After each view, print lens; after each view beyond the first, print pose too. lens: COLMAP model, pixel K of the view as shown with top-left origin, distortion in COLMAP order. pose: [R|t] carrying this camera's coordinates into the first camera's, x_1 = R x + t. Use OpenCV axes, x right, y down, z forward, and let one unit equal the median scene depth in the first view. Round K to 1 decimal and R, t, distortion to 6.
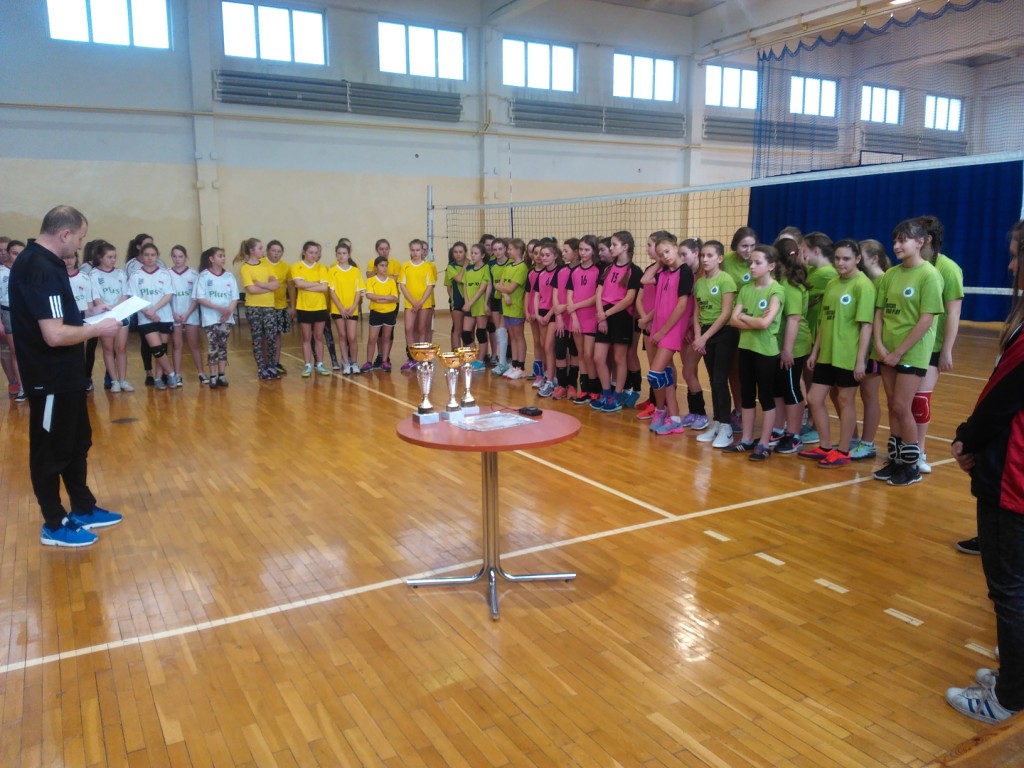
lens RADIAL K [[823.2, 0, 512.0], [0, 823.2, 384.0], [0, 0, 1]] dist [0.125891, -0.282225]
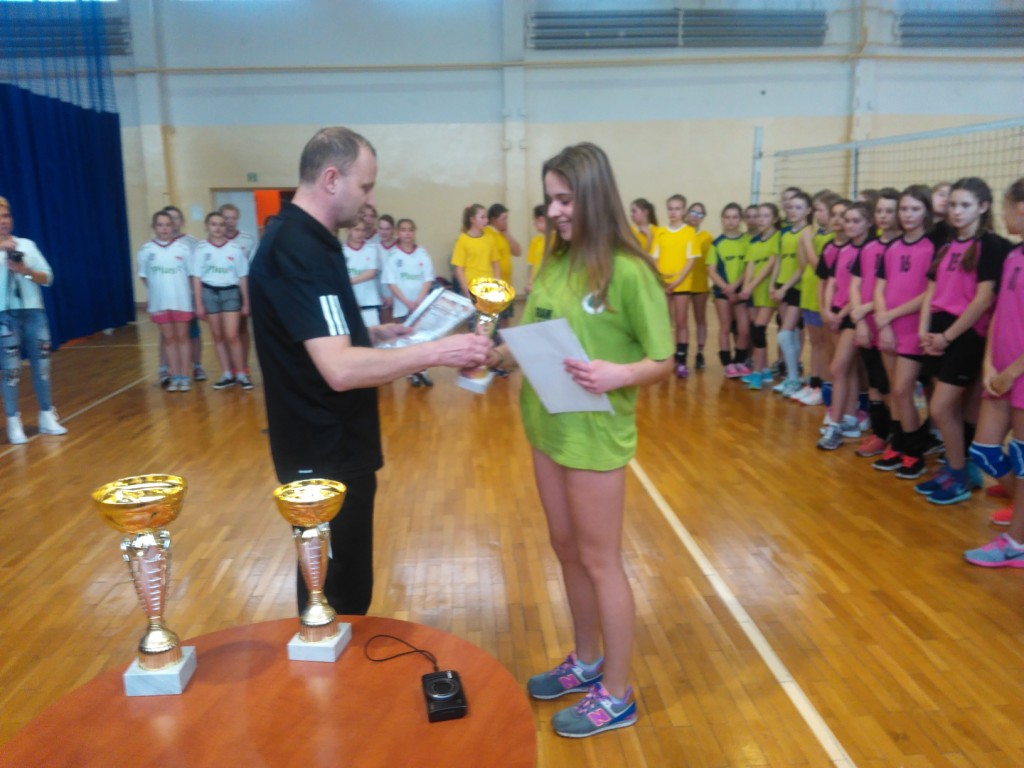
lens RADIAL K [[827.0, 0, 510.7], [0, 827.0, 398.2], [0, 0, 1]] dist [-0.000129, -0.060810]
pose [[0.894233, 0.077641, -0.440816, 0.038108], [-0.049430, 0.995947, 0.075145, -0.024541], [0.444864, -0.045407, 0.894446, 0.144837]]
